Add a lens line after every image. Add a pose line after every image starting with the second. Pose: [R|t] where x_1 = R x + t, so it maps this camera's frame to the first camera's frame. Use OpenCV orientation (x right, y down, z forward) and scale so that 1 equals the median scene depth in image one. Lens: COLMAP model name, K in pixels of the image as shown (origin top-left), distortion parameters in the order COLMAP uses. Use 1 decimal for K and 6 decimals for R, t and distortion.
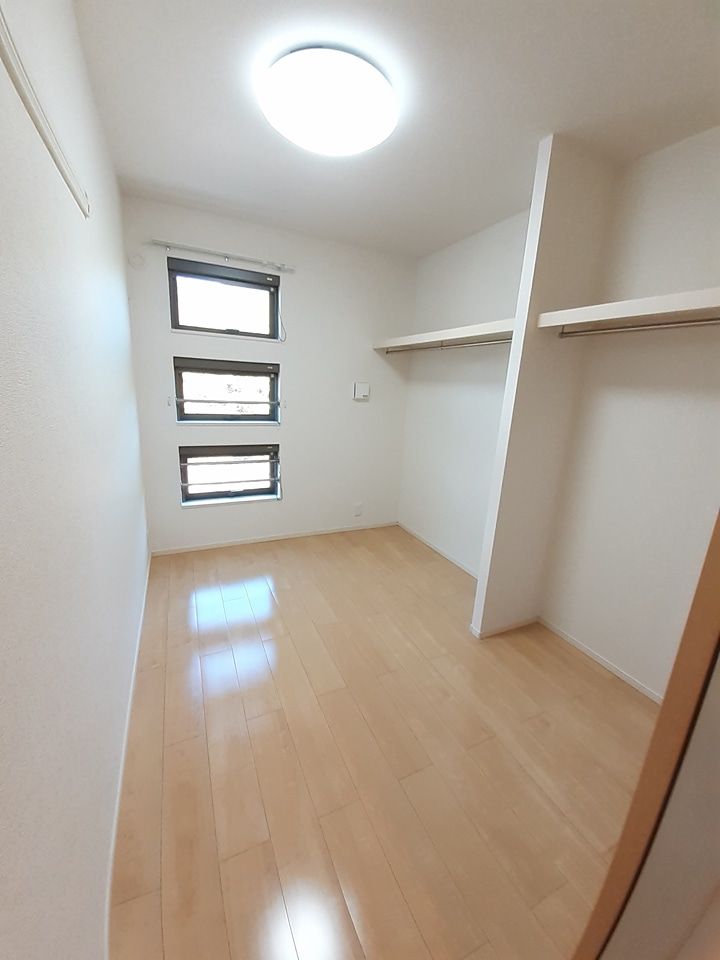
lens RADIAL K [[377.8, 0, 360.0], [0, 377.8, 480.0], [0, 0, 1]] dist [0.008850, -0.000563]
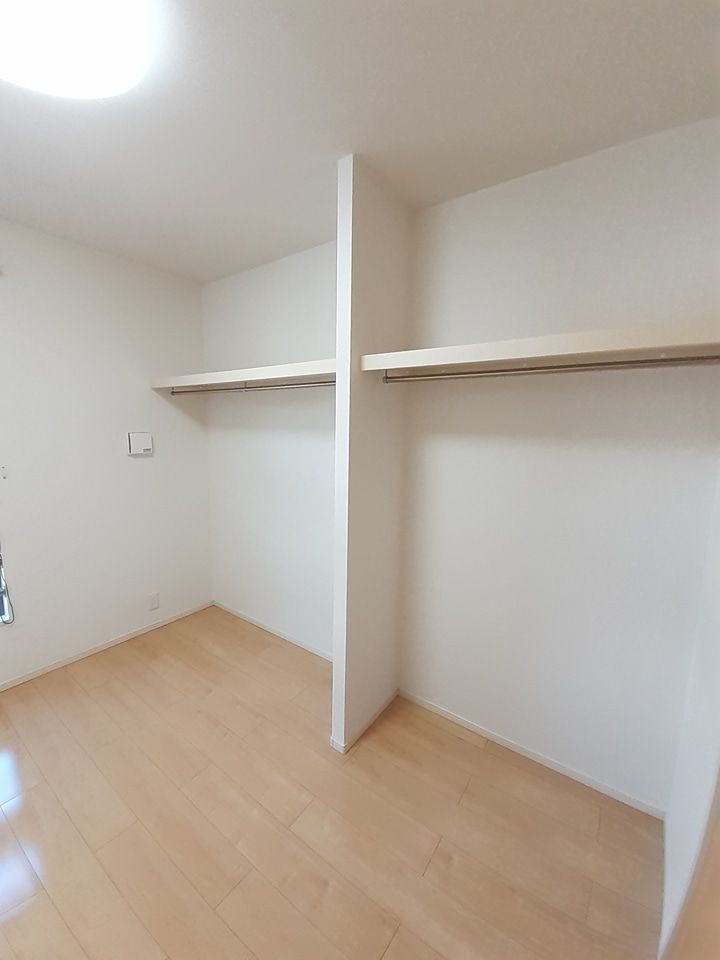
lens RADIAL K [[377.8, 0, 360.0], [0, 377.8, 480.0], [0, 0, 1]] dist [0.008850, -0.000563]
pose [[0.870968, -0.100012, 0.481054, 0.022592], [0.145505, 0.987650, -0.058107, -0.090824], [-0.469301, 0.120605, 0.874763, 0.237742]]
